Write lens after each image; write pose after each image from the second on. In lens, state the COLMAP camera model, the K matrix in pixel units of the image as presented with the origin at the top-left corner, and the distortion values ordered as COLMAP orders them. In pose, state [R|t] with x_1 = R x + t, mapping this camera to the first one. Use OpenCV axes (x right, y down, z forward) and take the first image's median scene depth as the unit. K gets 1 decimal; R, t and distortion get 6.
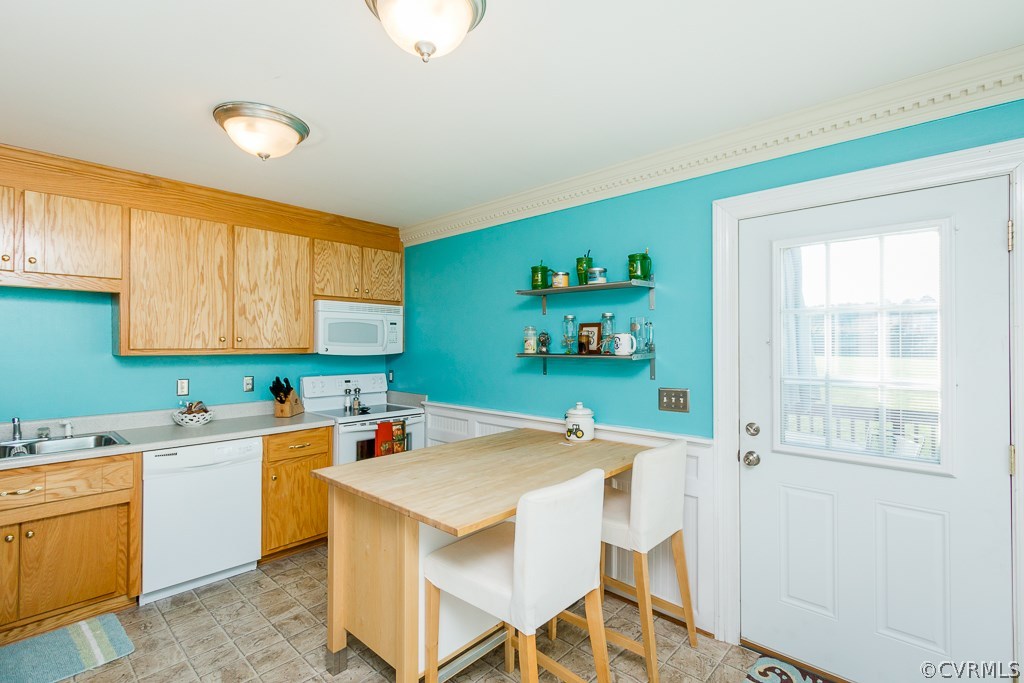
lens RADIAL K [[463.1, 0, 514.6], [0, 463.1, 328.1], [0, 0, 1]] dist [0.002136, 0.000064]
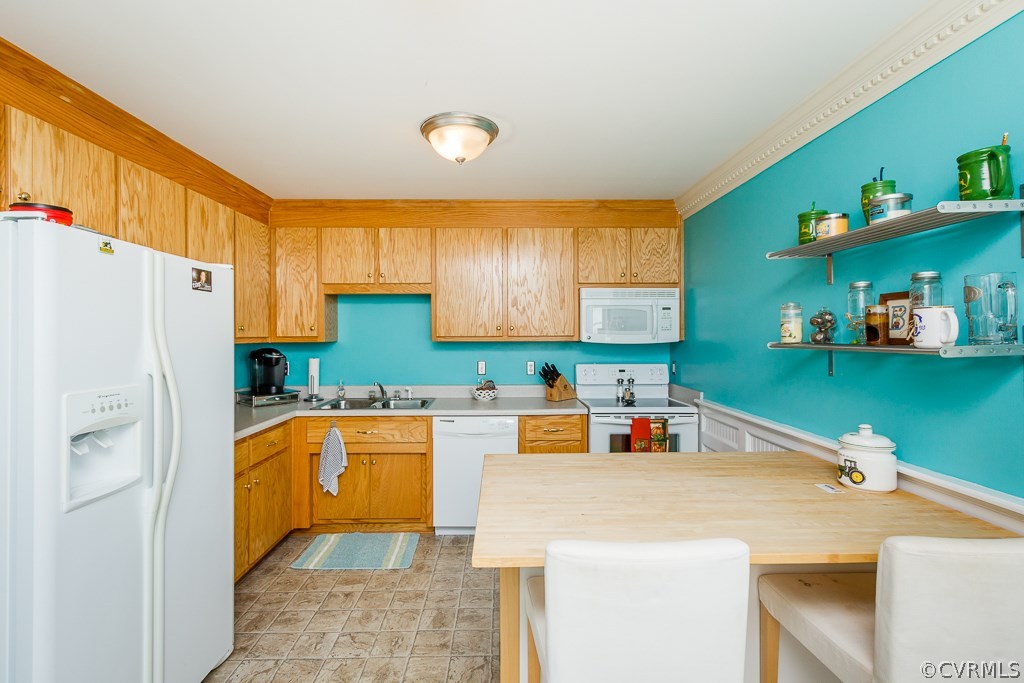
lens RADIAL K [[463.1, 0, 514.6], [0, 463.1, 328.1], [0, 0, 1]] dist [0.002136, 0.000064]
pose [[0.694293, -0.013008, -0.719575, 0.214297], [0.029160, 0.999524, 0.010066, 0.012555], [0.719102, -0.027972, 0.694342, 0.212335]]
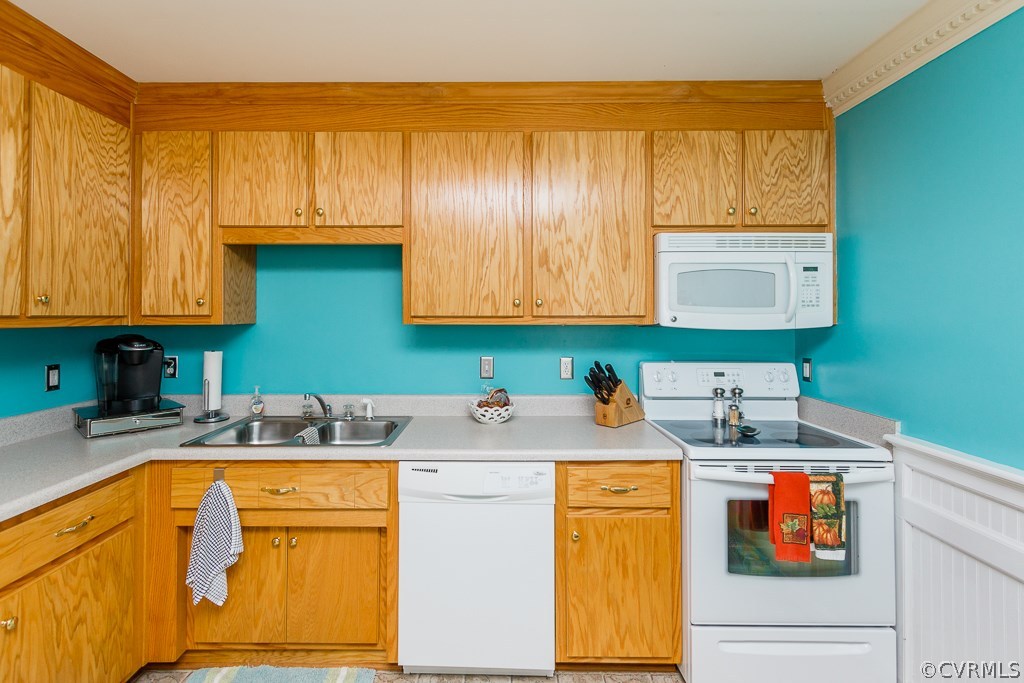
lens RADIAL K [[471.7, 0, 499.7], [0, 471.7, 317.3], [0, 0, 1]] dist [0.008351, 0.000138]
pose [[0.665304, 0.001753, -0.746570, -0.123905], [0.026279, 0.999323, 0.025764, 0.025780], [0.746110, -0.036760, 0.664808, 0.489772]]
